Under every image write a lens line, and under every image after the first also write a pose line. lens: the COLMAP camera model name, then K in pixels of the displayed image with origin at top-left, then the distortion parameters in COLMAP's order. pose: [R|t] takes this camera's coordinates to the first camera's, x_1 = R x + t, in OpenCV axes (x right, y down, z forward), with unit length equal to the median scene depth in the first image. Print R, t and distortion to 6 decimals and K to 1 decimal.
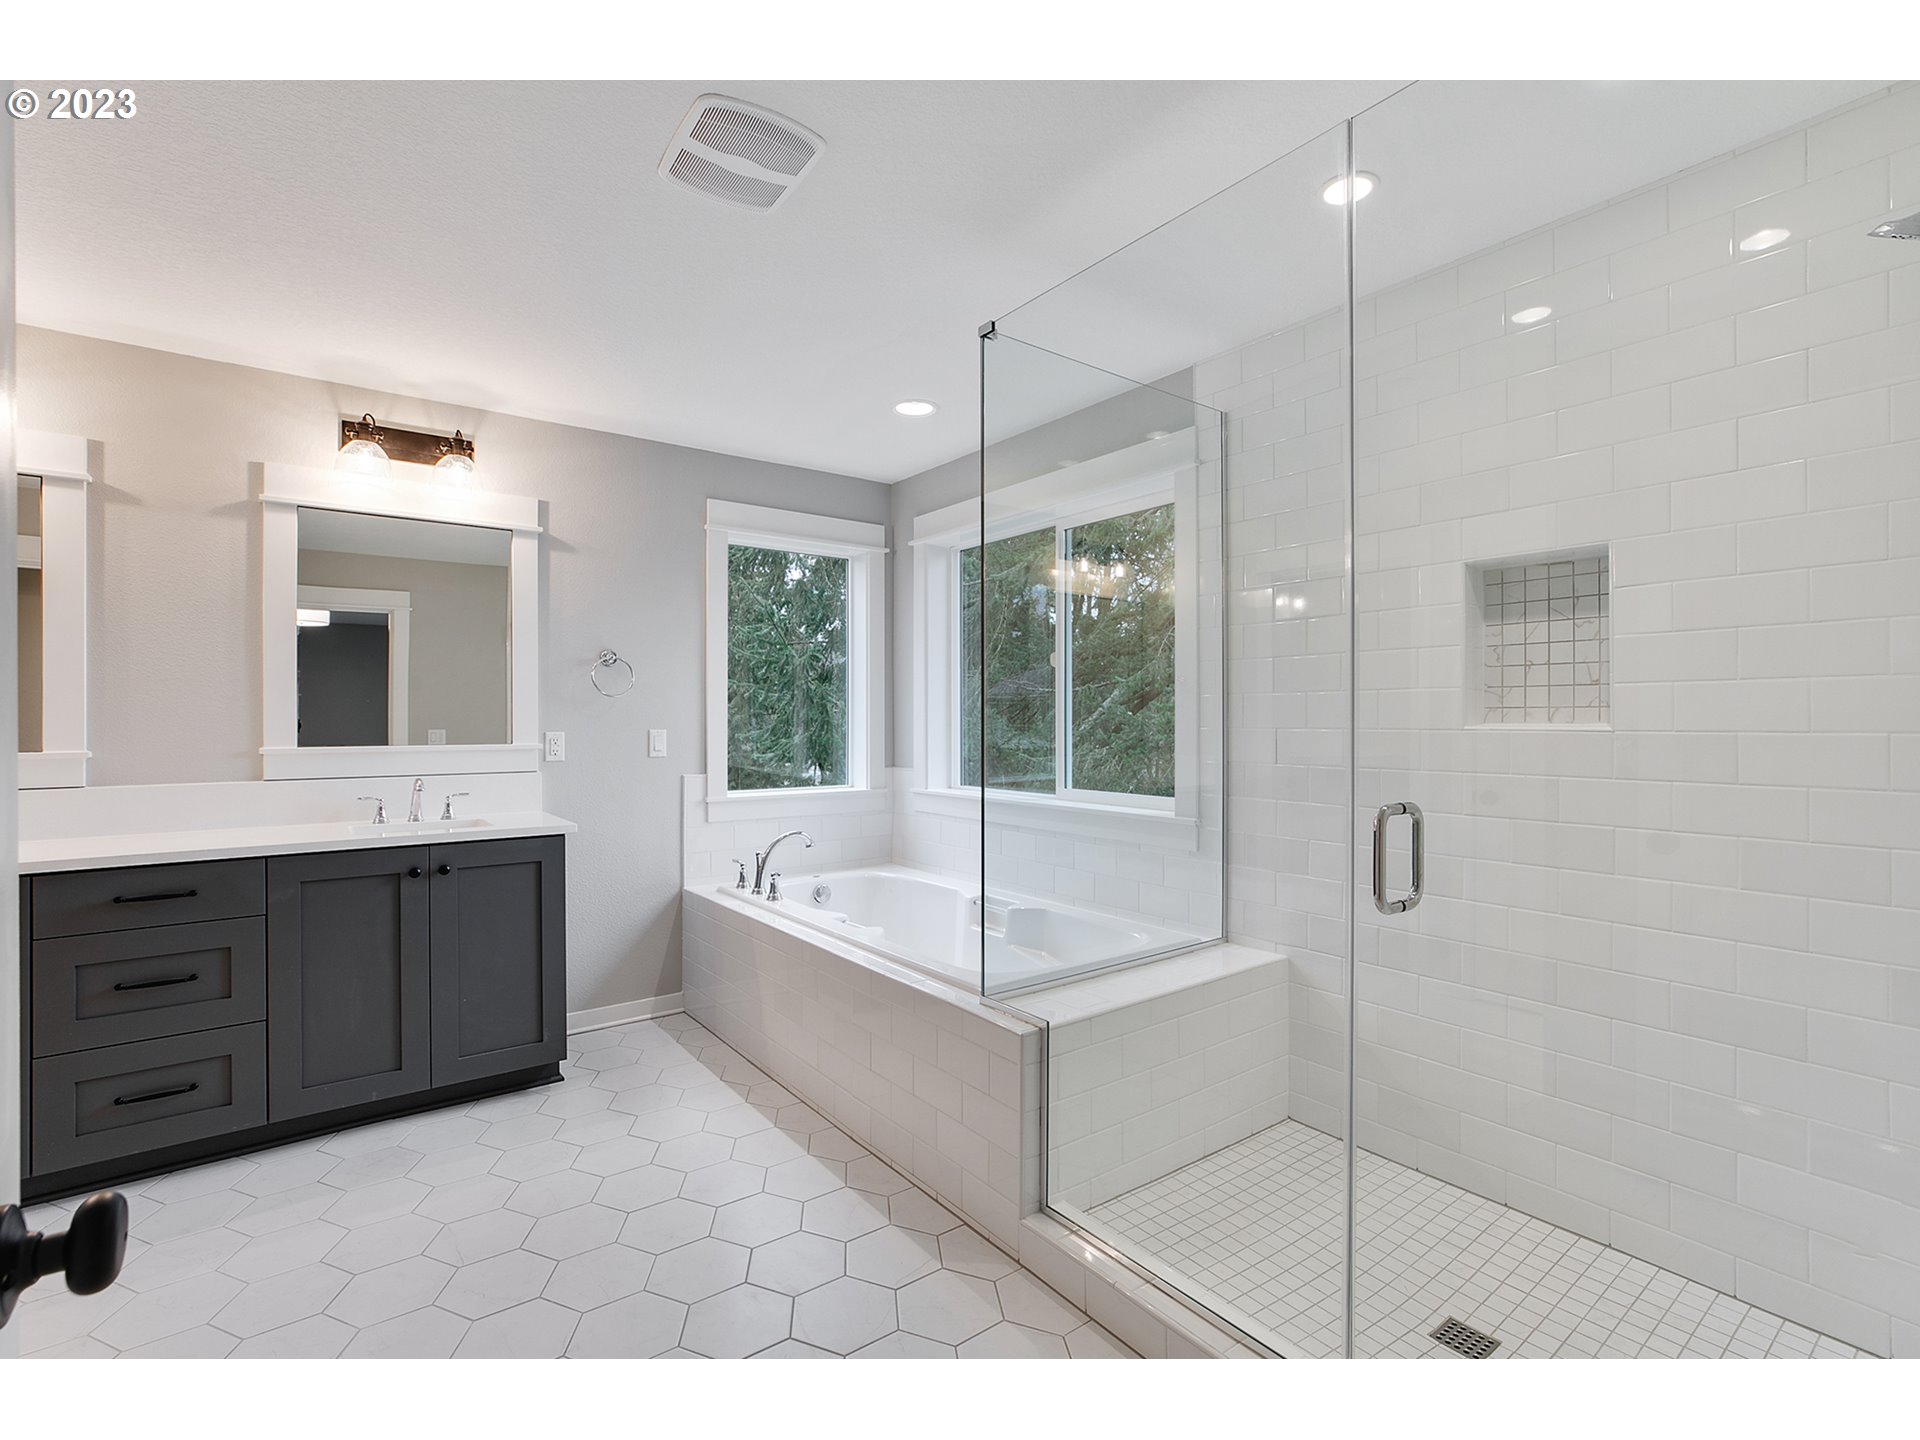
lens RADIAL K [[883.0, 0, 958.9], [0, 883.0, 719.2], [0, 0, 1]] dist [-0.031821, 0.014726]
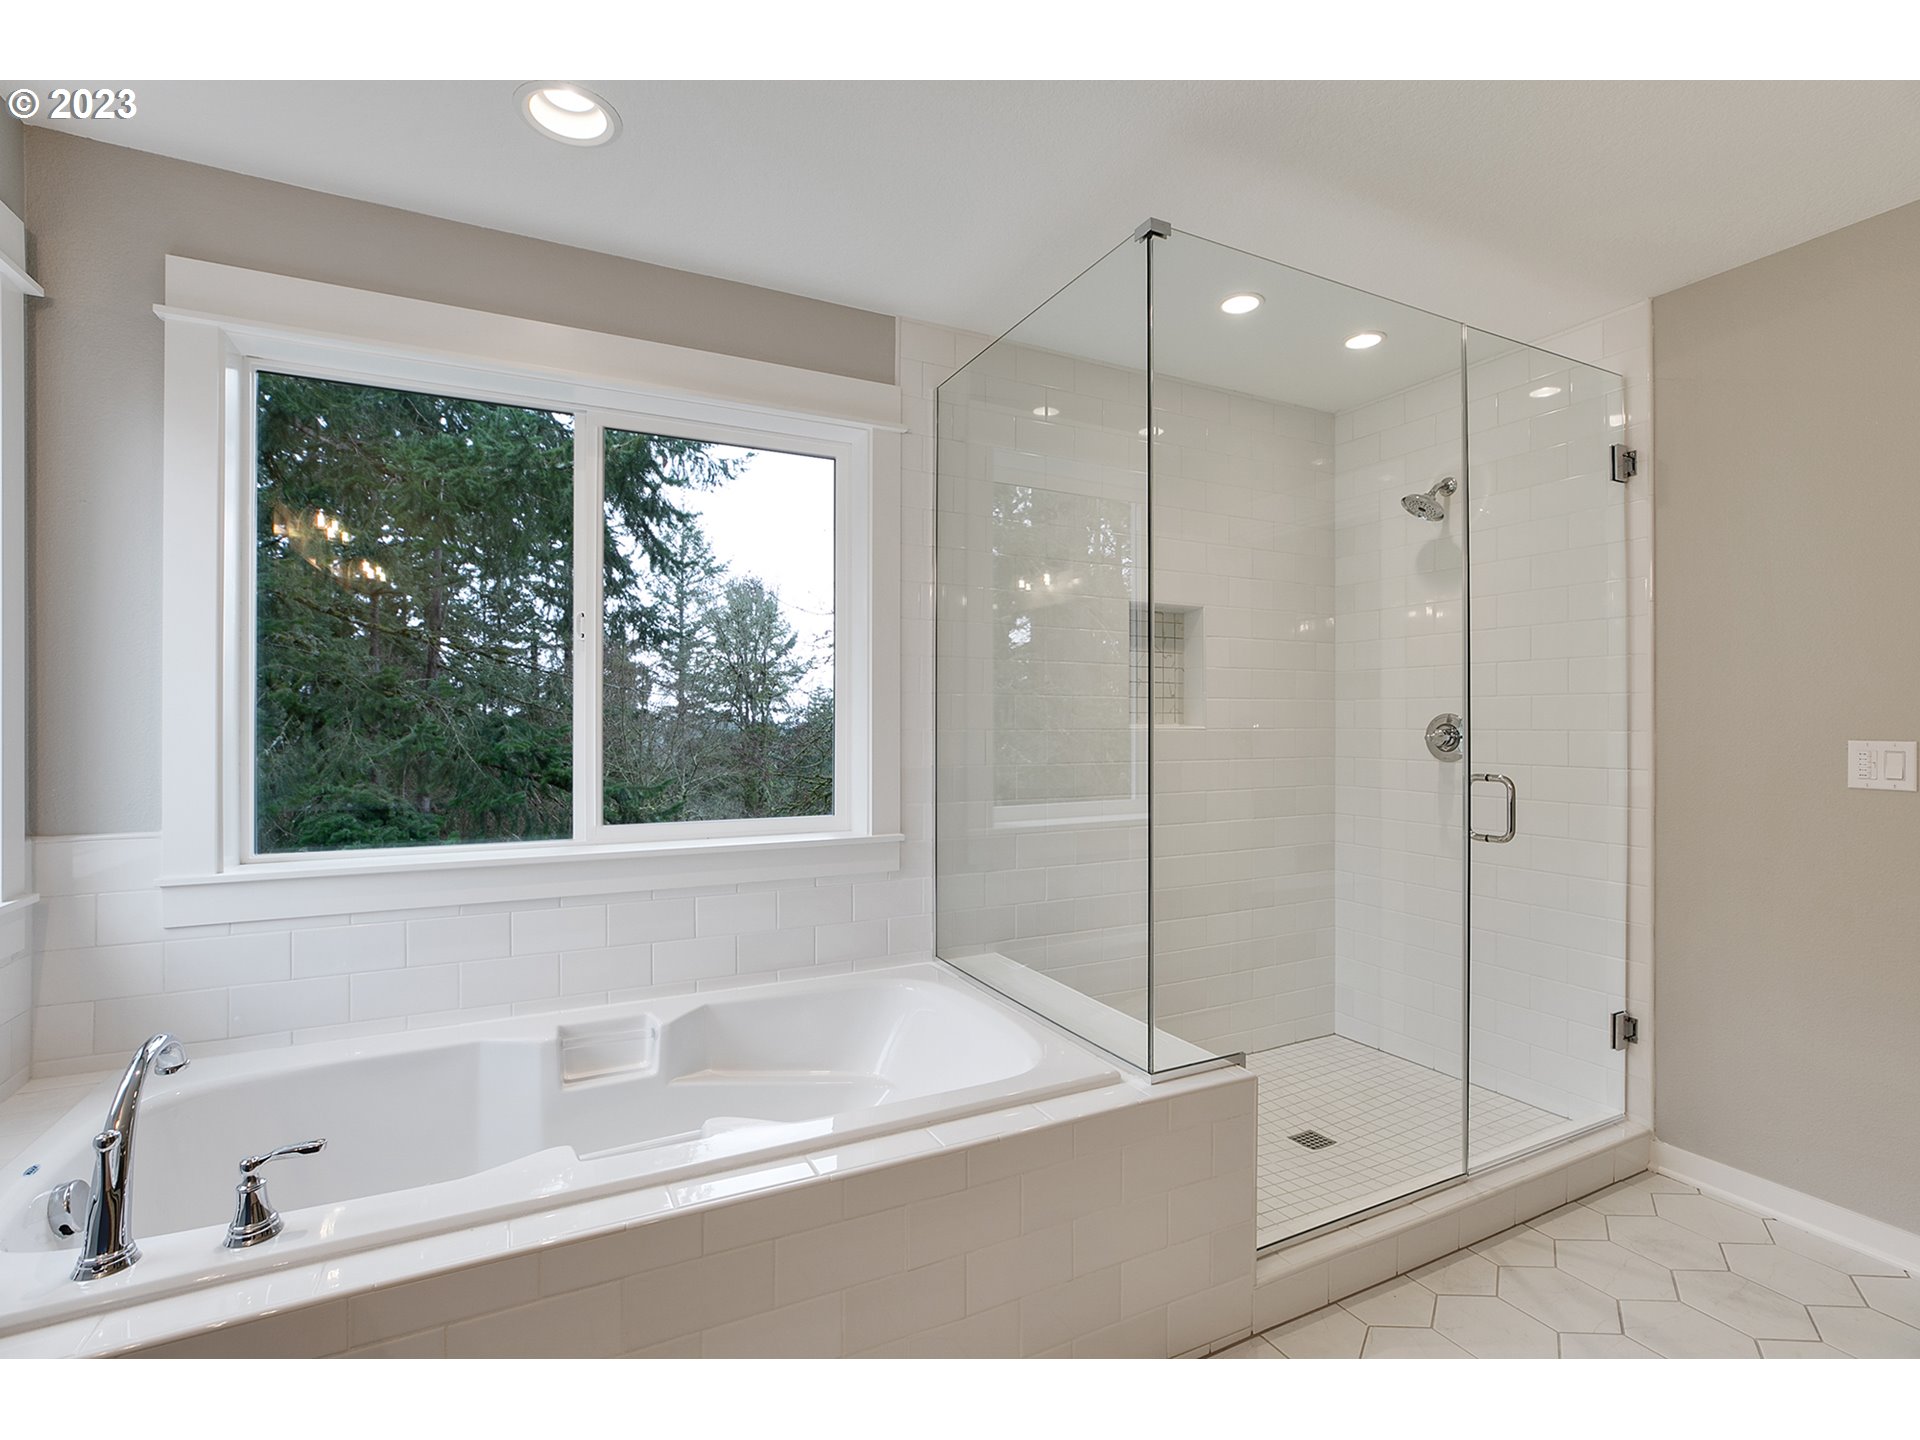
lens RADIAL K [[883.0, 0, 958.9], [0, 883.0, 719.2], [0, 0, 1]] dist [-0.031821, 0.014726]
pose [[0.175149, 0.004700, 0.984531, -0.545344], [-0.002201, 0.999988, -0.004383, 0.002305], [-0.984540, -0.001400, 0.175157, 0.731265]]
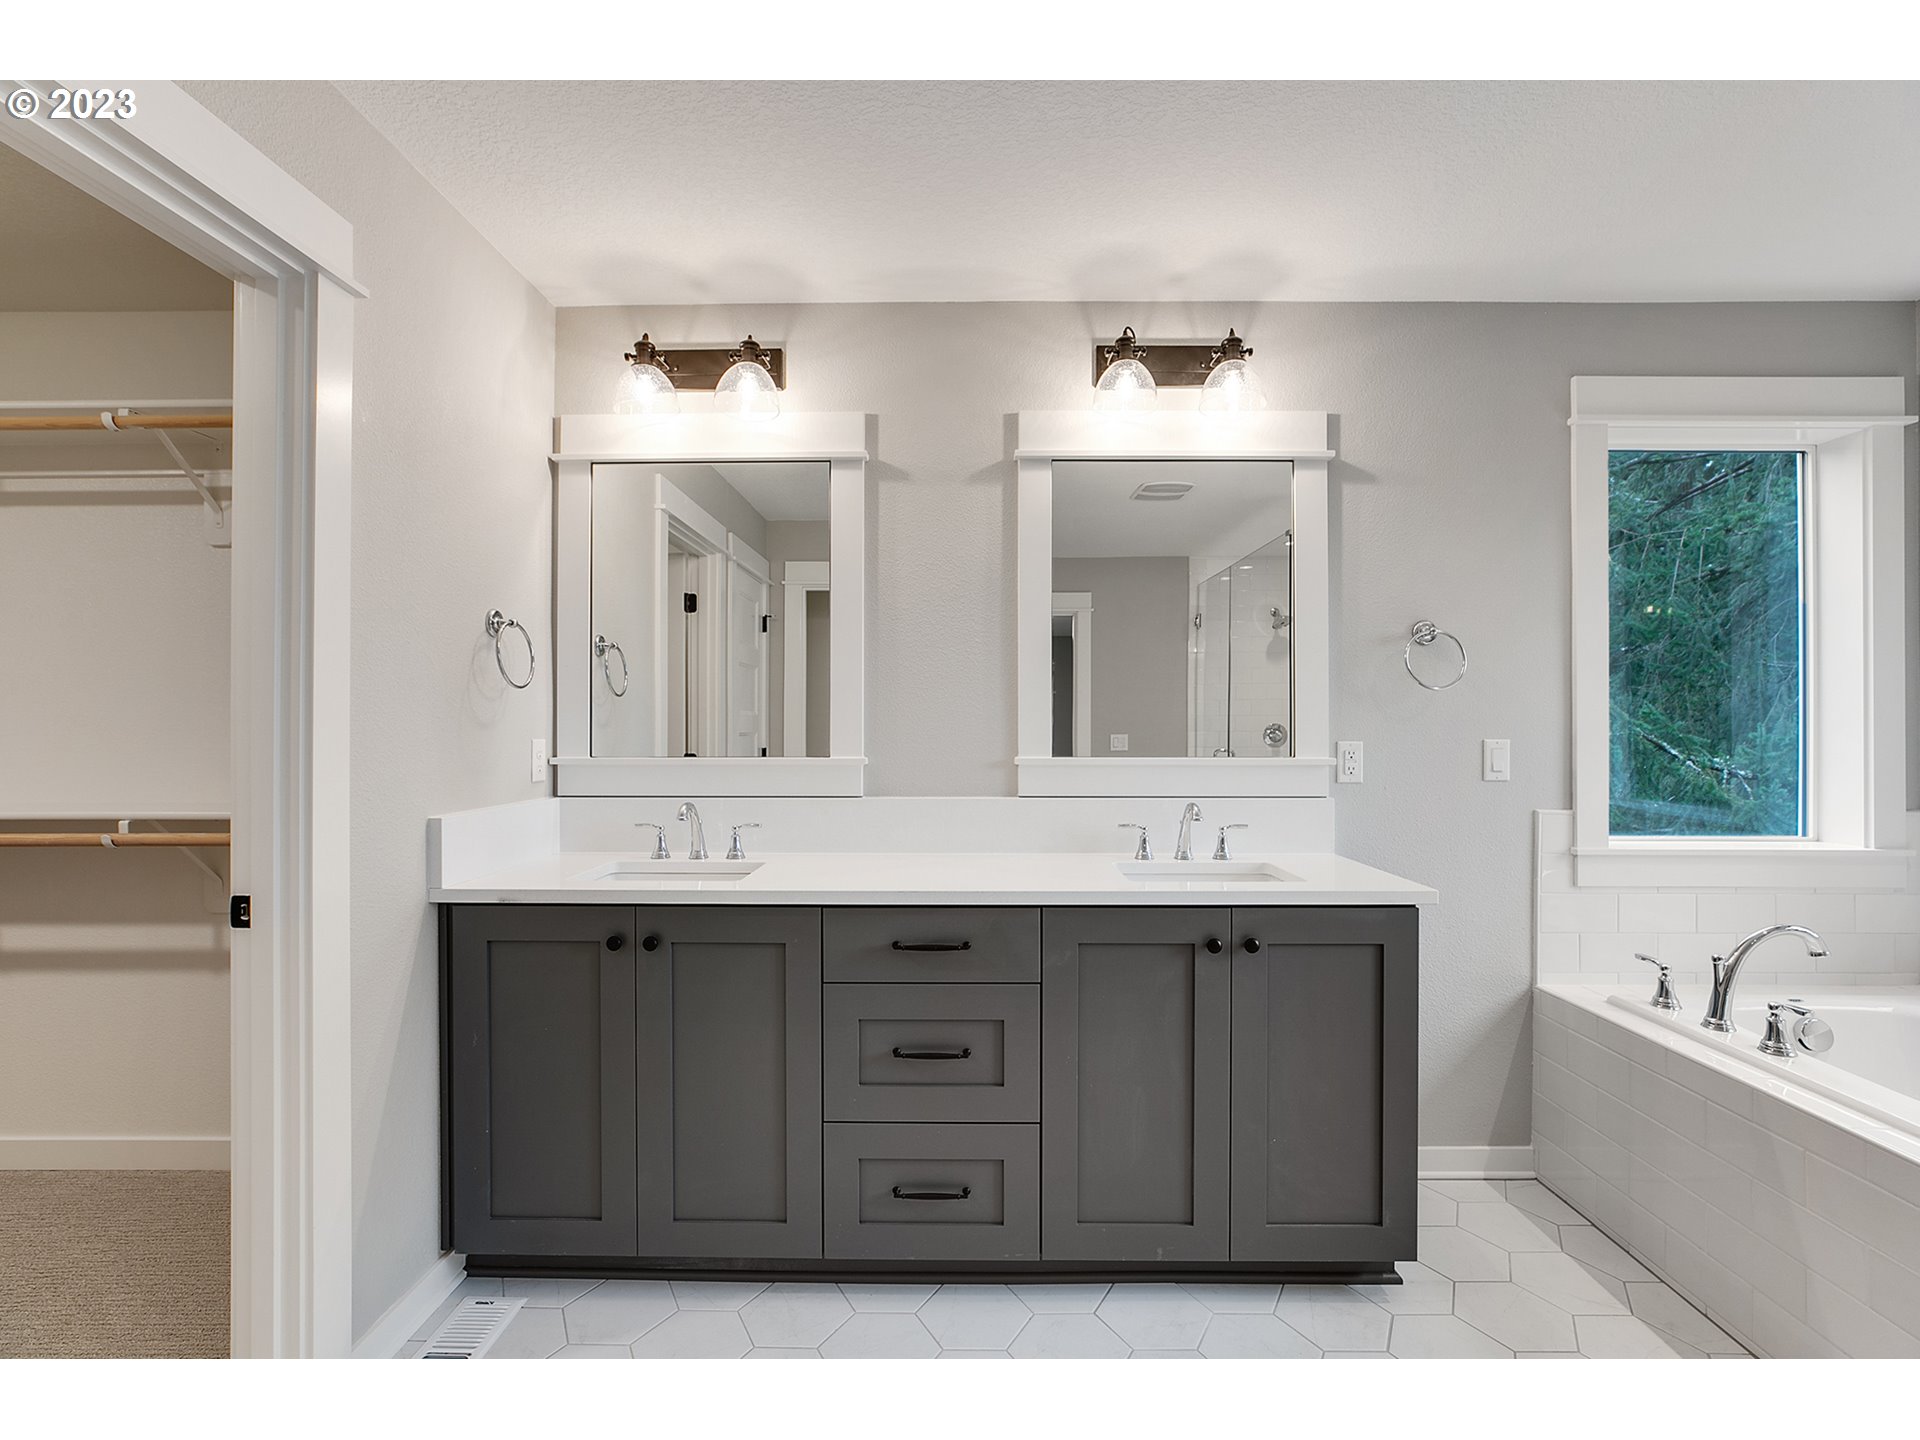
lens RADIAL K [[883.0, 0, 958.9], [0, 883.0, 719.2], [0, 0, 1]] dist [-0.031821, 0.014726]
pose [[0.790315, -0.000553, -0.612701, -0.308014], [-0.002285, 0.999990, -0.003850, 0.000446], [0.612697, 0.004443, 0.790306, 0.283103]]
